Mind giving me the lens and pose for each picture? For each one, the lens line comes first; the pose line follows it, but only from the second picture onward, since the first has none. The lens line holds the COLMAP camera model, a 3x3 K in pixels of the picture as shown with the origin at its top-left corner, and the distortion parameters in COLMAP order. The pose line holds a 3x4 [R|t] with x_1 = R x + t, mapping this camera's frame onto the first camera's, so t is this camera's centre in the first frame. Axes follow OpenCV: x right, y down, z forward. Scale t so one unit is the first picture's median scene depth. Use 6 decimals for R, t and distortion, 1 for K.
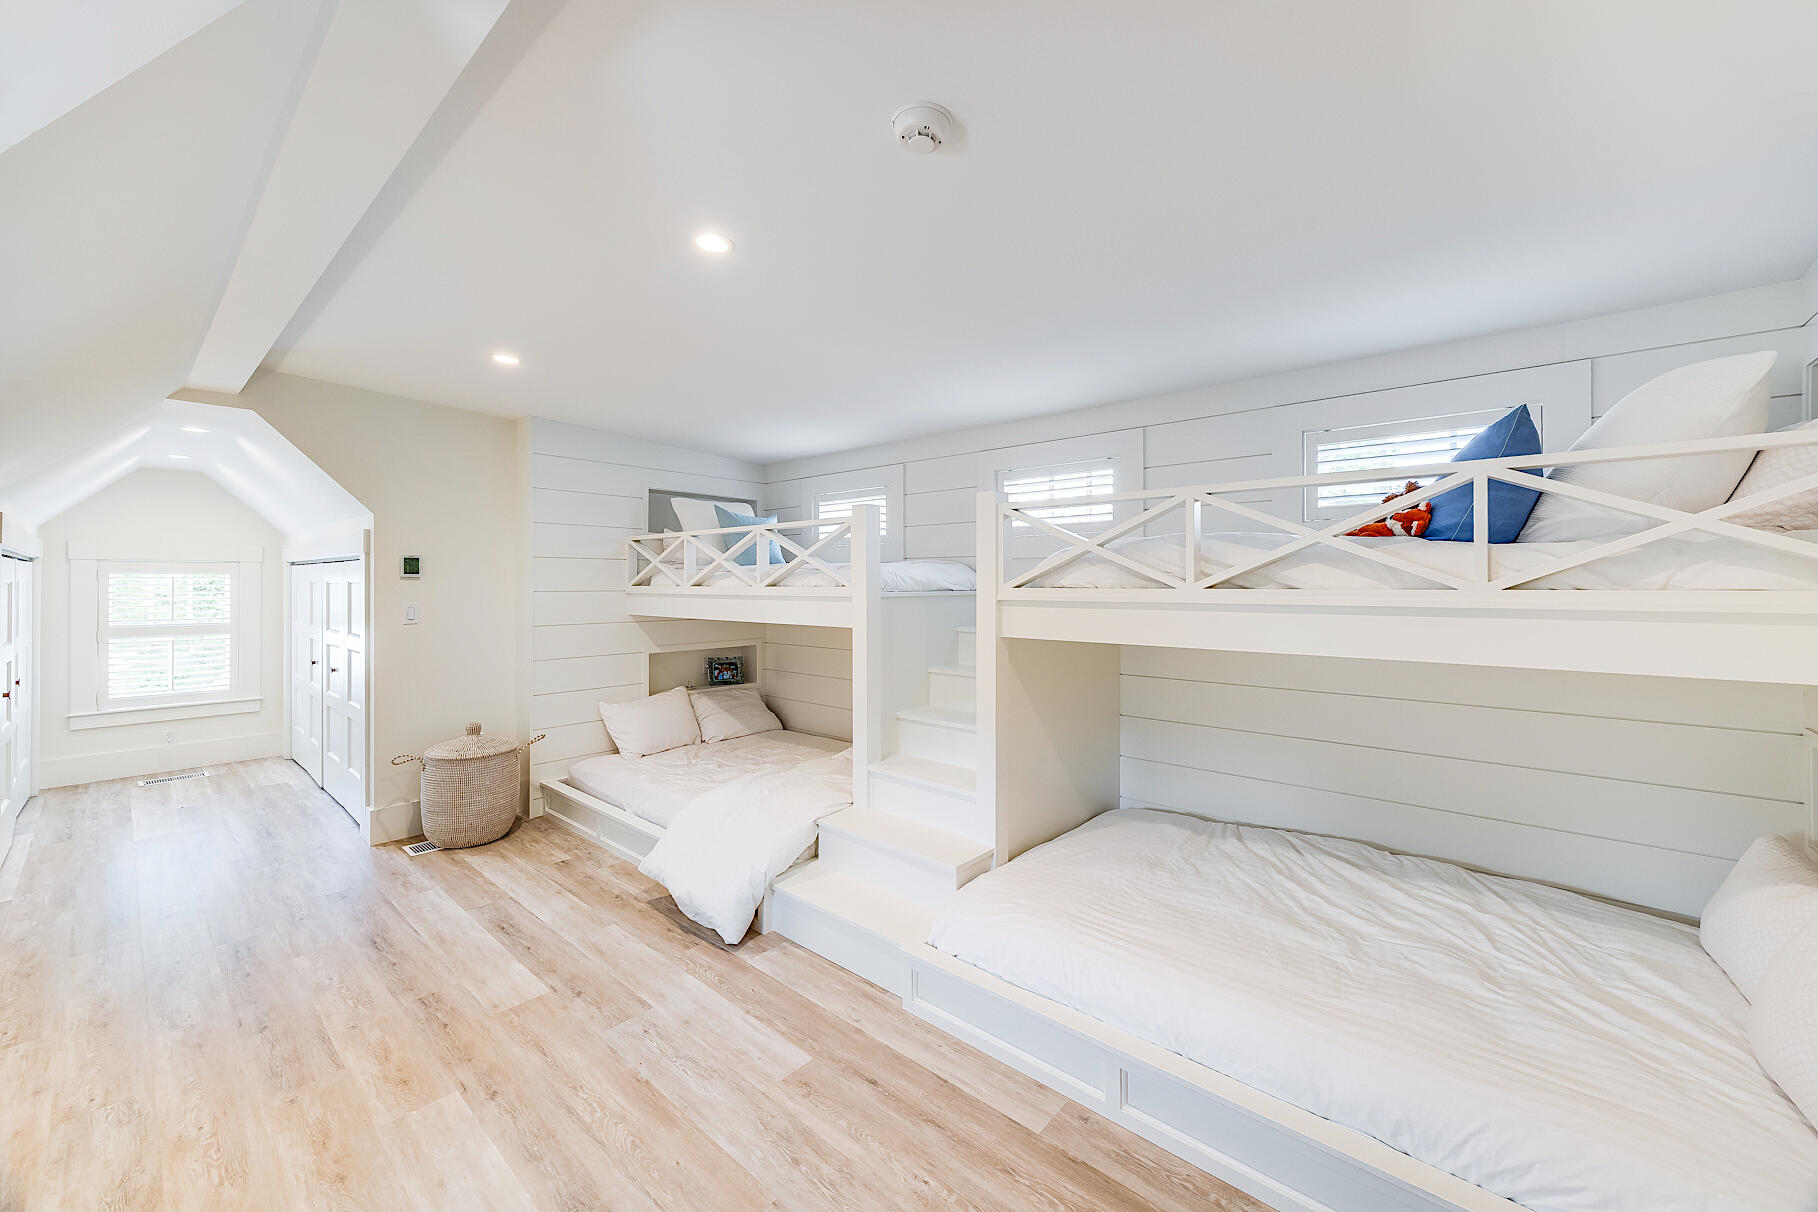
lens RADIAL K [[674.7, 0, 915.2], [0, 674.7, 590.1], [0, 0, 1]] dist [0.000975, 0.000133]
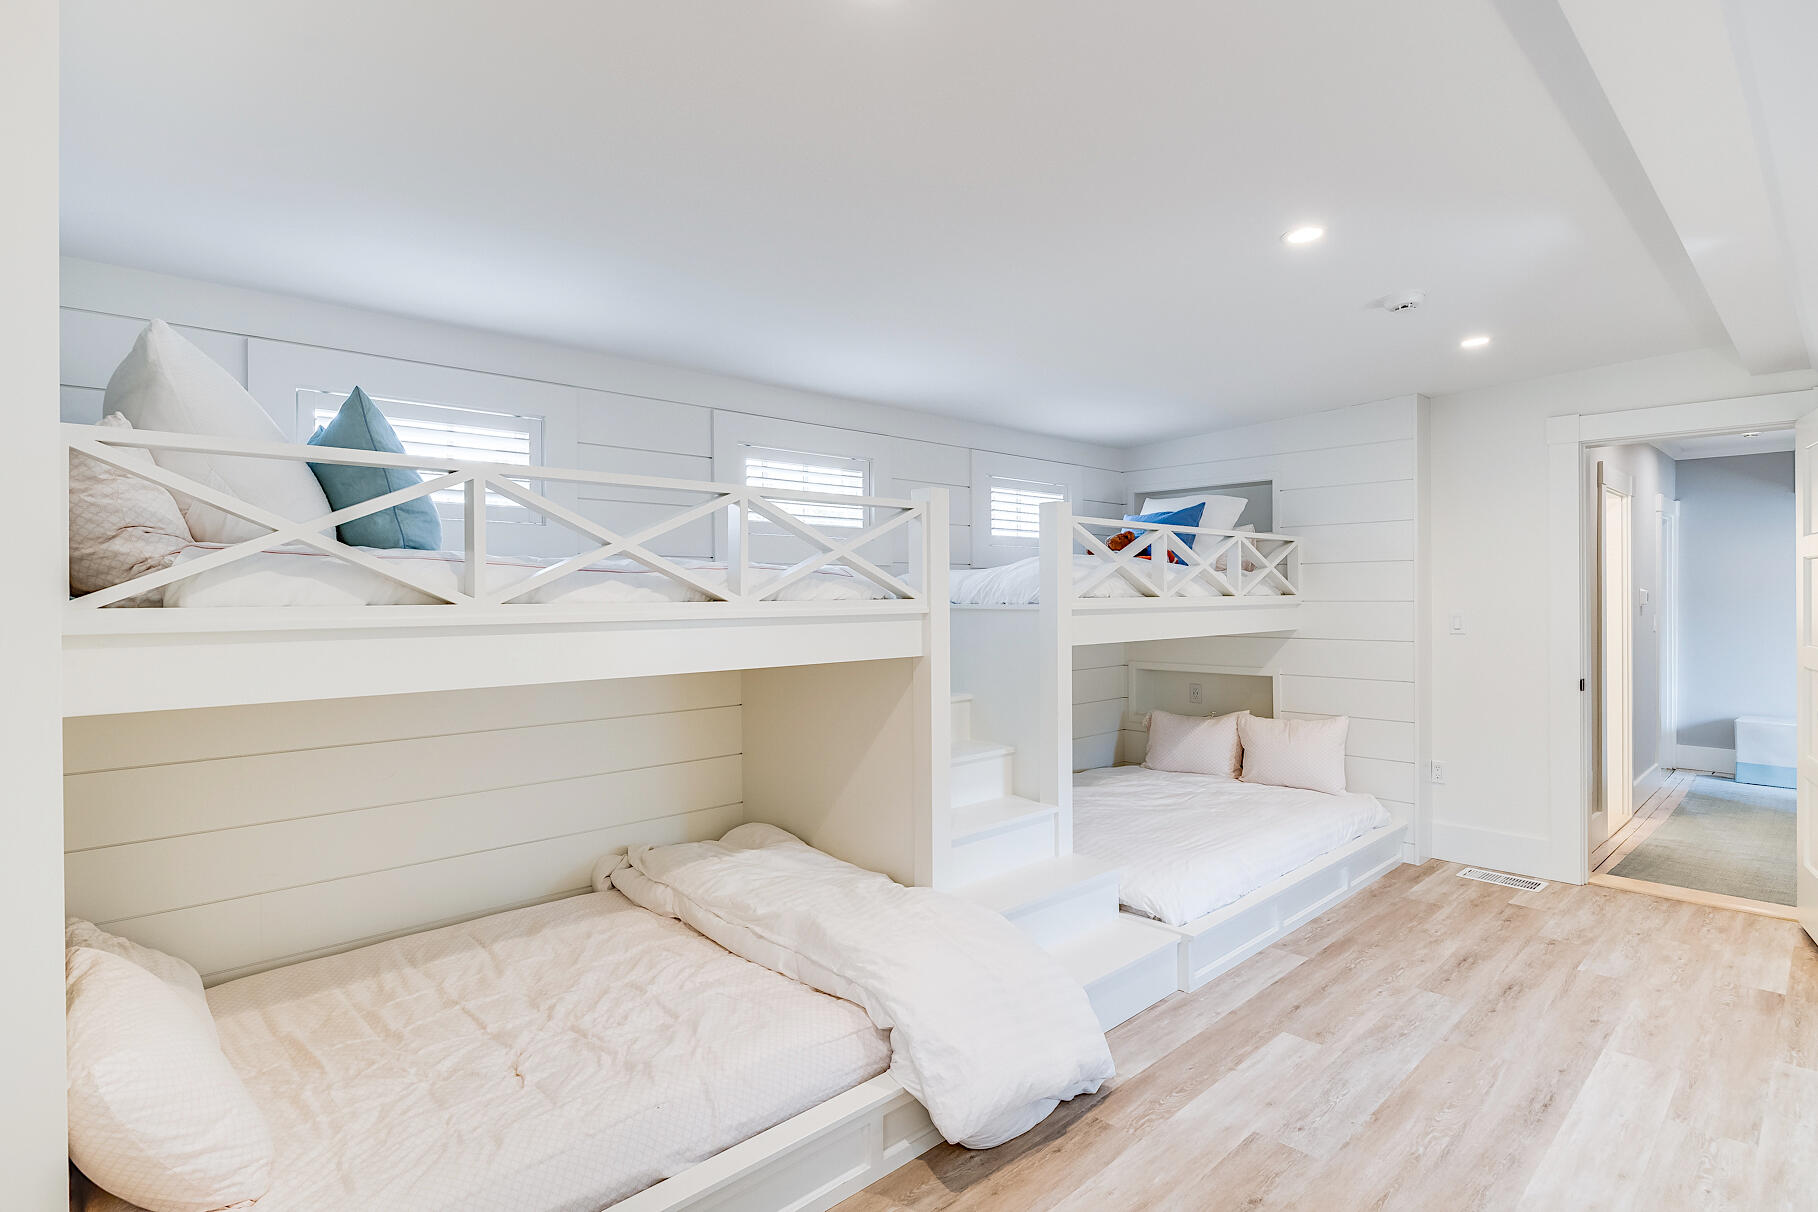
lens RADIAL K [[889.6, 0, 912.4], [0, 889.6, 603.1], [0, 0, 1]] dist [0.013839, -0.000540]
pose [[0.117844, -0.009995, 0.992982, -1.450617], [0.014167, 0.999864, 0.008383, -0.012221], [-0.992931, 0.013080, 0.117970, 1.251161]]
